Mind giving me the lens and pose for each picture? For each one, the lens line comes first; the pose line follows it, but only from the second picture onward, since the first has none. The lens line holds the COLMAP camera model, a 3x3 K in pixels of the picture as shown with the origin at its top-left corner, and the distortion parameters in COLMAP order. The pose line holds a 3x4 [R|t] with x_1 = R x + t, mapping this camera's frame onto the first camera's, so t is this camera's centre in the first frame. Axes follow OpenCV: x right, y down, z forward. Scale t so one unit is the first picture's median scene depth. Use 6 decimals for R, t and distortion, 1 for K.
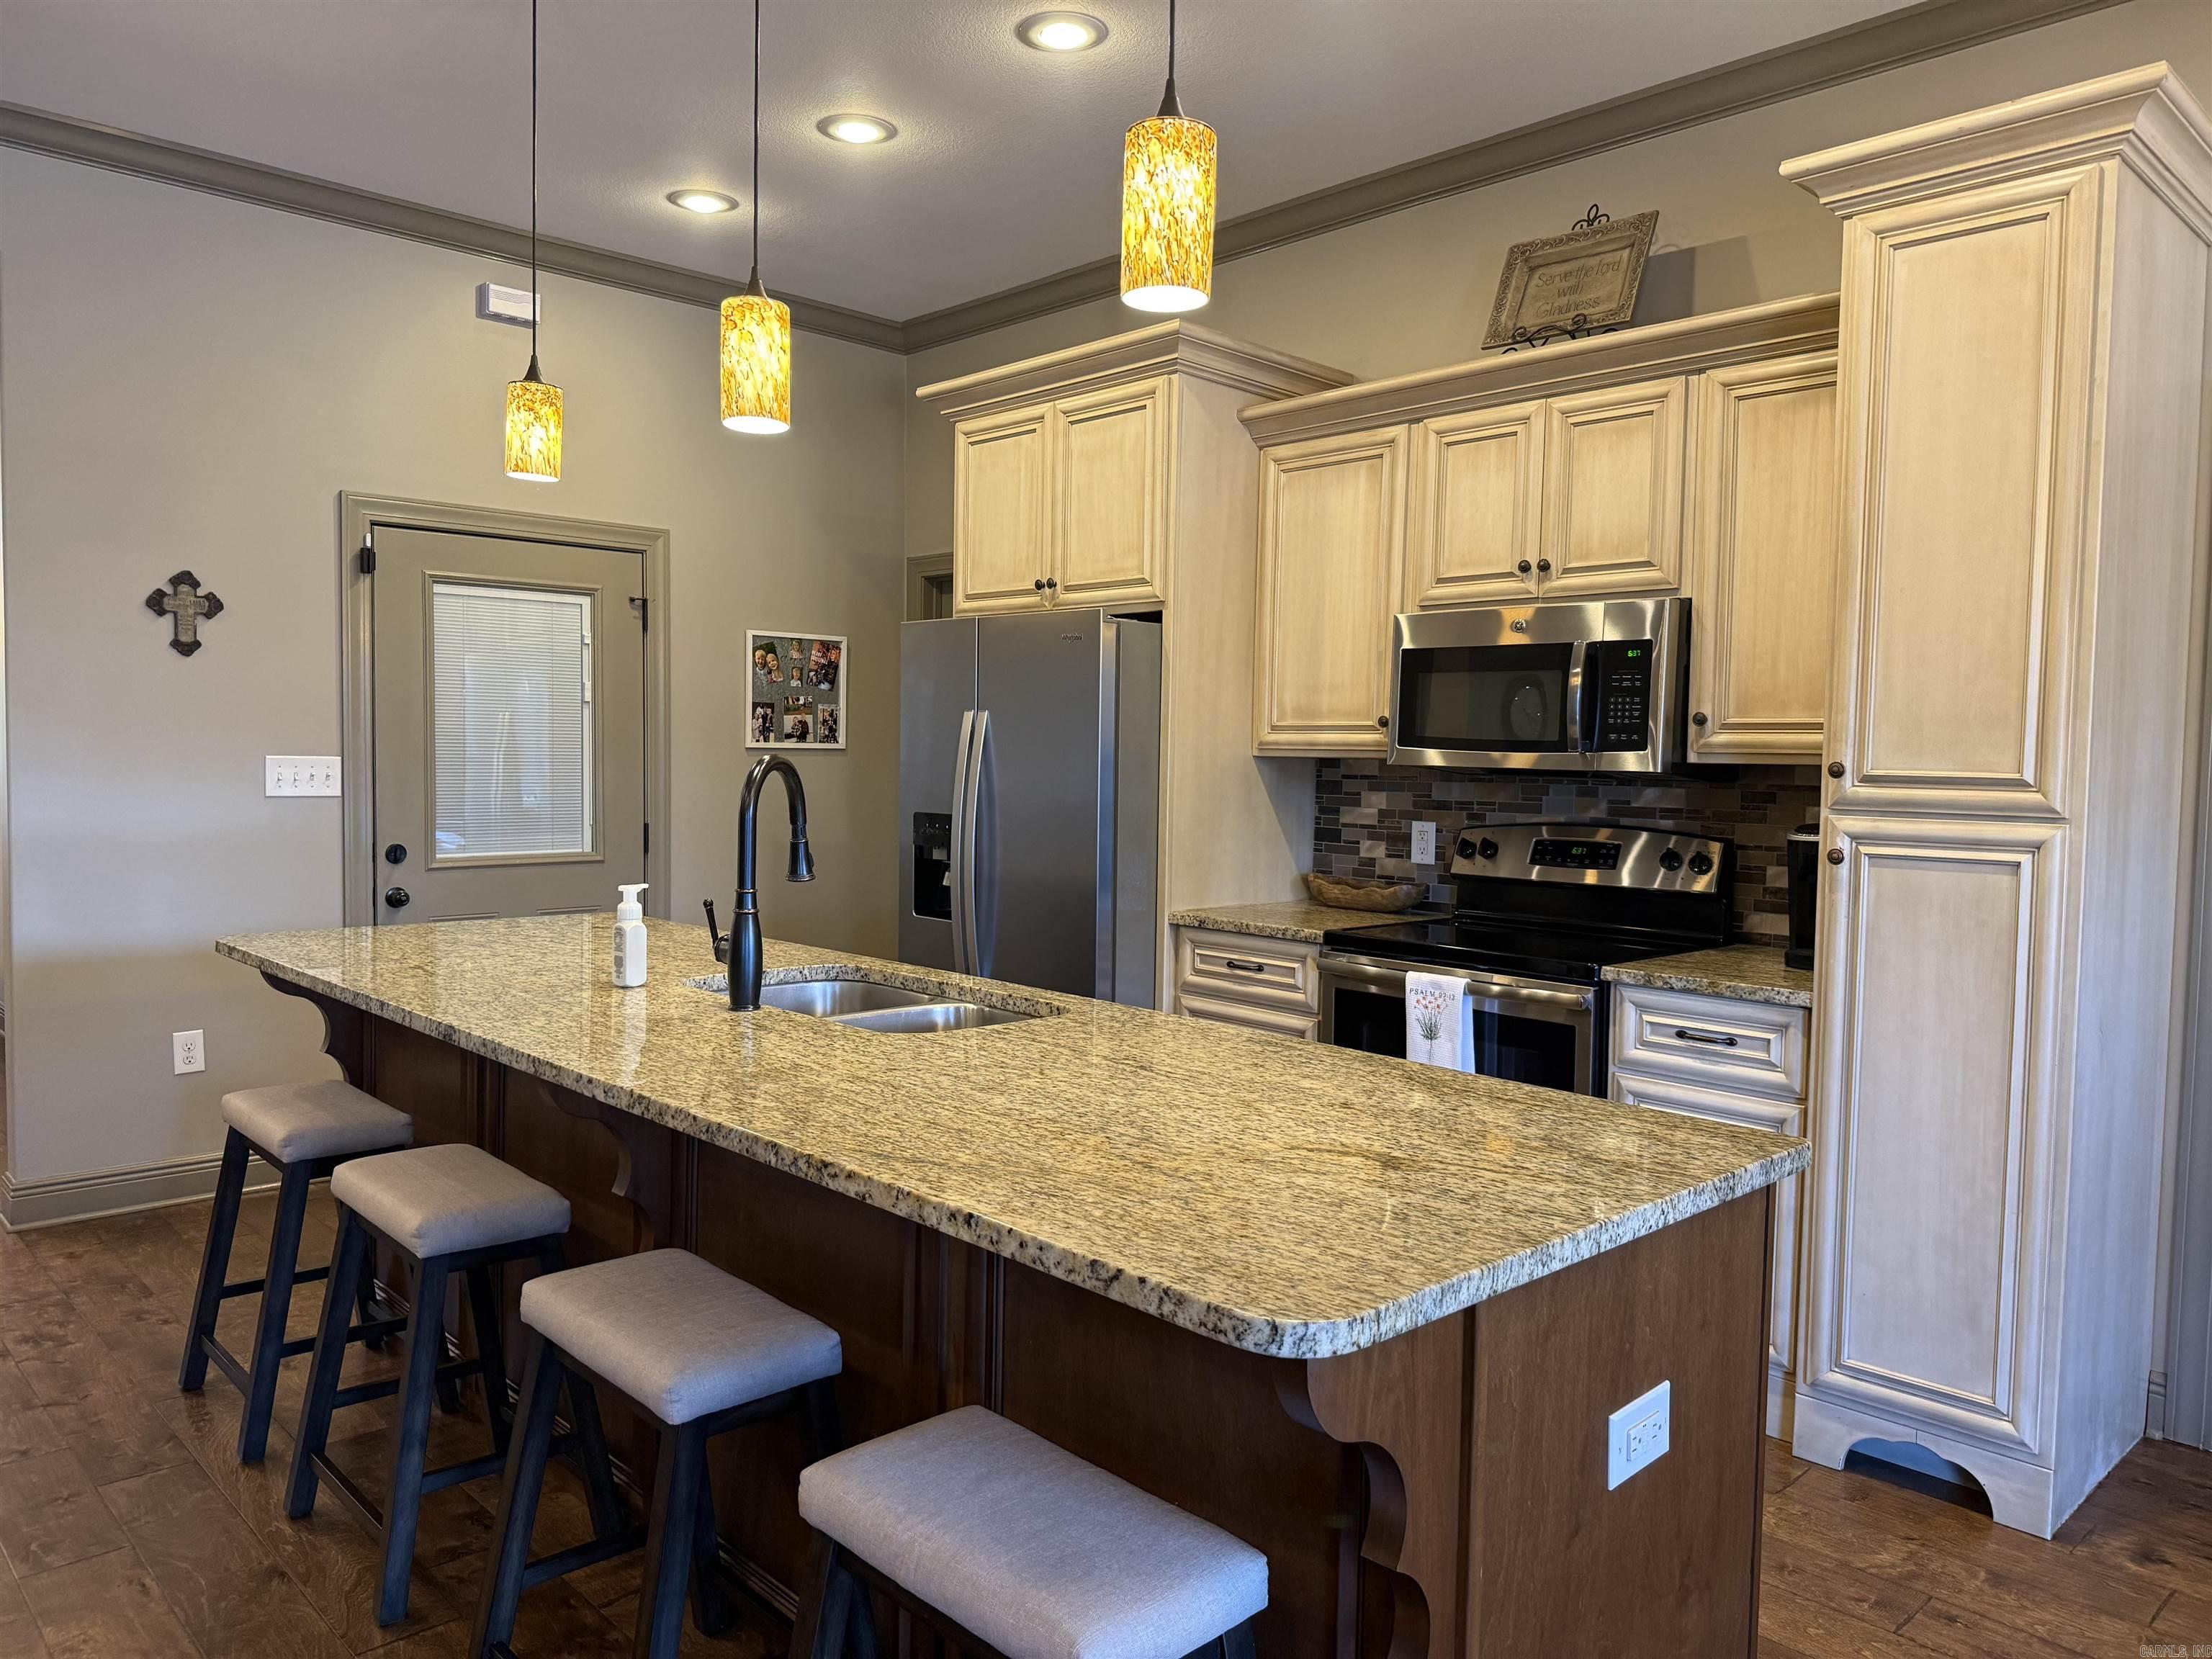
lens RADIAL K [[1580.0, 0, 1098.4], [0, 1580.0, 816.3], [0, 0, 1]] dist [0.122092, -0.181352]
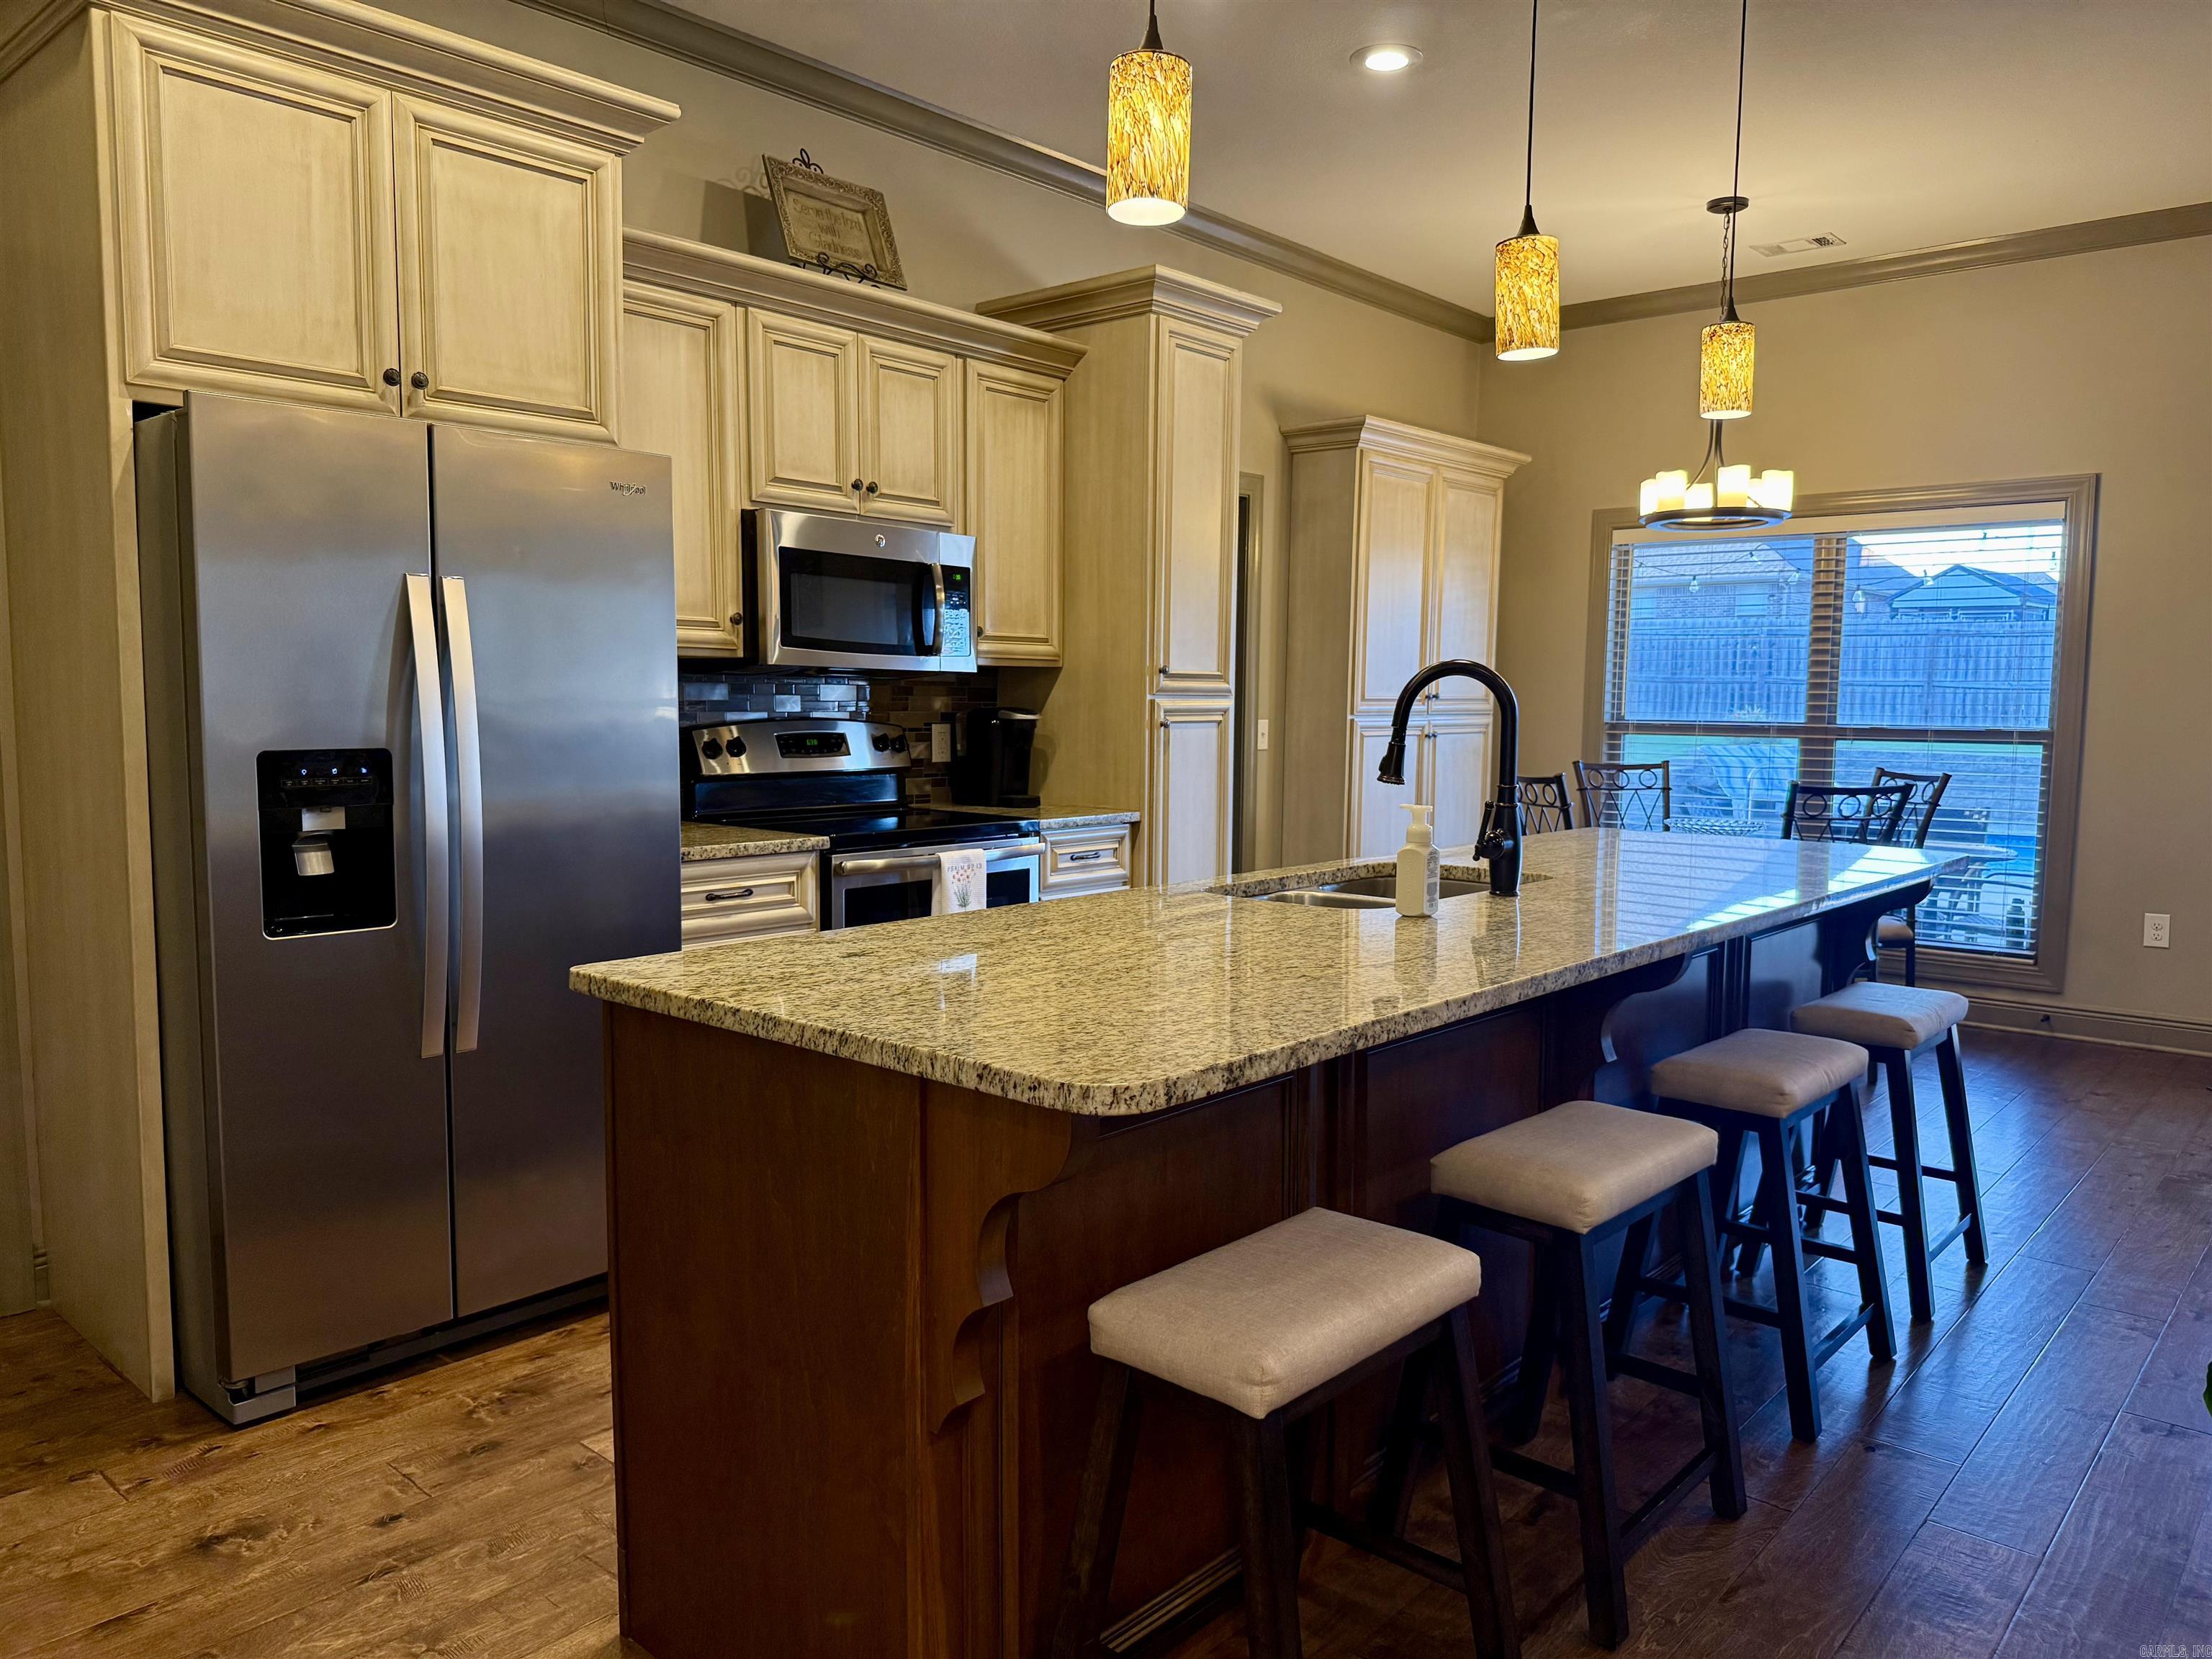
lens RADIAL K [[1574.0, 0, 1130.6], [0, 1574.0, 843.2], [0, 0, 1]] dist [0.096536, -0.162048]
pose [[-0.116226, -0.119502, 0.986008, -0.833784], [0.025216, 0.992061, 0.123208, -0.038806], [-0.992903, 0.039183, -0.112290, 0.907518]]
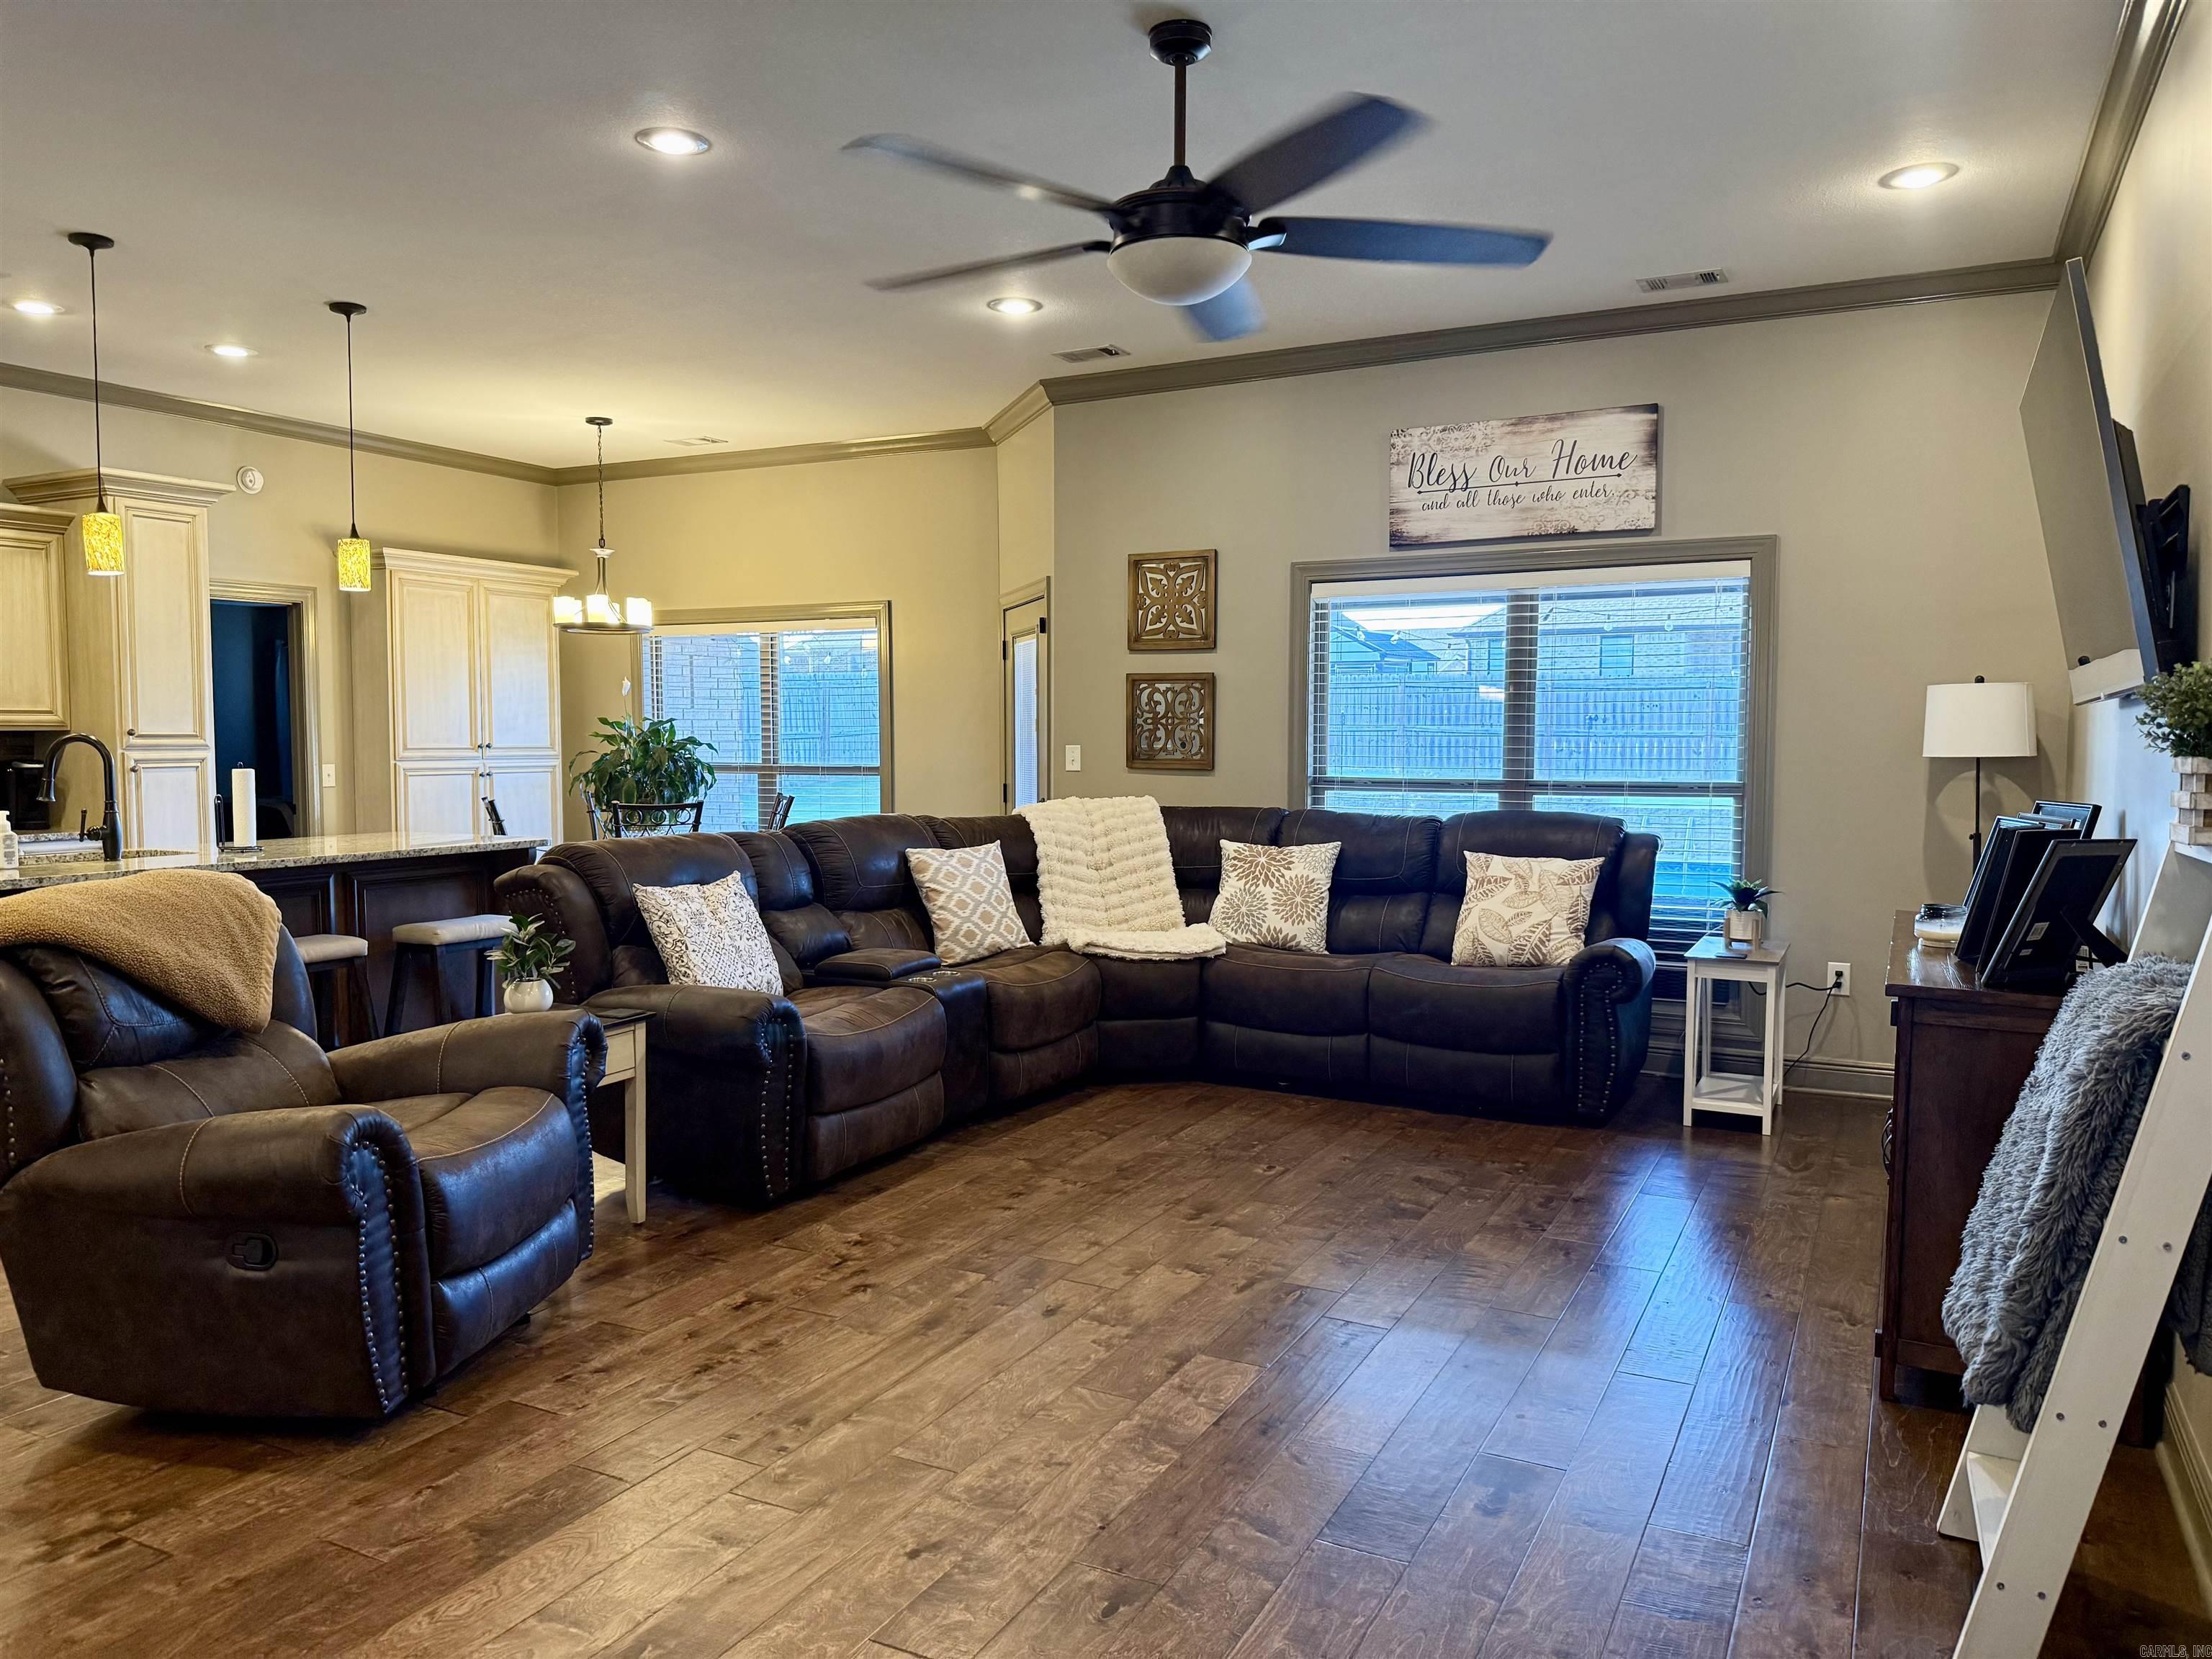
lens RADIAL K [[1580.0, 0, 1098.4], [0, 1580.0, 816.3], [0, 0, 1]] dist [0.122092, -0.181352]
pose [[-0.345908, -0.071860, 0.935513, -1.676212], [0.027563, 0.995854, 0.086686, -0.053999], [-0.937864, 0.055771, -0.342493, 0.364399]]
